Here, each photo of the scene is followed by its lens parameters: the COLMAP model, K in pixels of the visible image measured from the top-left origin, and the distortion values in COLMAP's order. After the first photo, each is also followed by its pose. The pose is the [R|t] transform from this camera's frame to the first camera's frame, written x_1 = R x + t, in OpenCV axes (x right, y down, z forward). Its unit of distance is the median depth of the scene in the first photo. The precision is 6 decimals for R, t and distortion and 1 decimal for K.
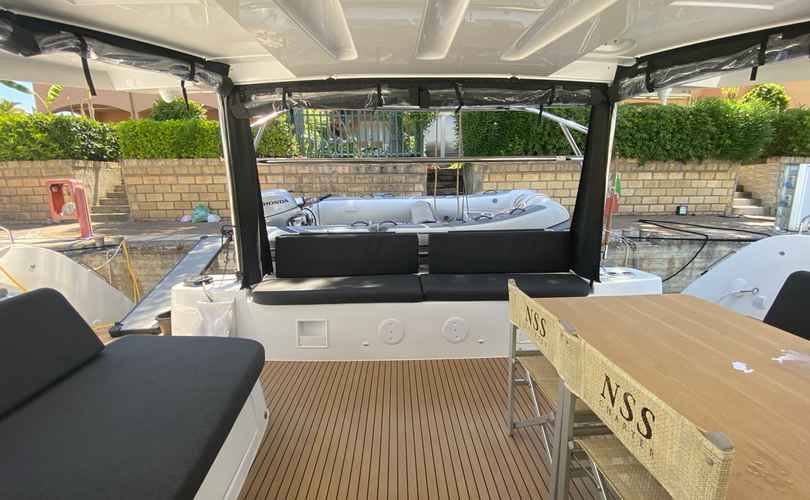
lens RADIAL K [[327.0, 0, 405.0], [0, 327.0, 250.0], [0, 0, 1]] dist [0.002450, -0.010342]
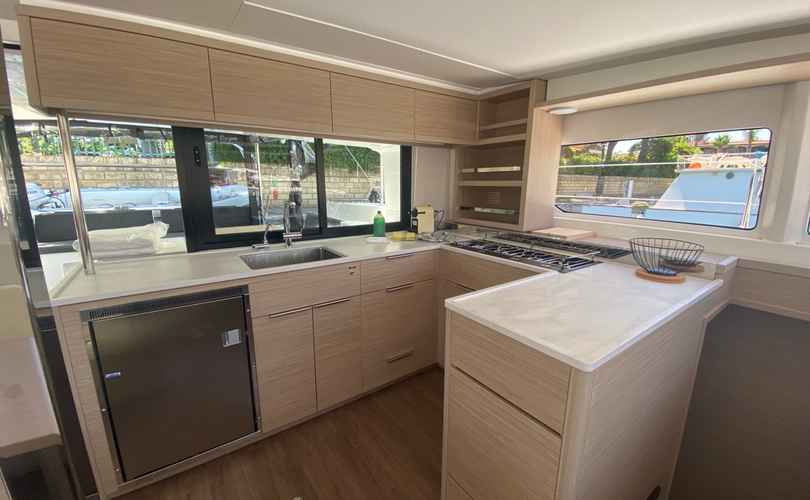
lens RADIAL K [[321.7, 0, 405.0], [0, 321.7, 250.0], [0, 0, 1]] dist [0.006266, -0.012458]
pose [[0.832758, -0.090449, 0.546199, 0.083738], [0.090354, 0.995541, 0.027101, 0.093996], [-0.546214, 0.026782, 0.837217, -0.448871]]
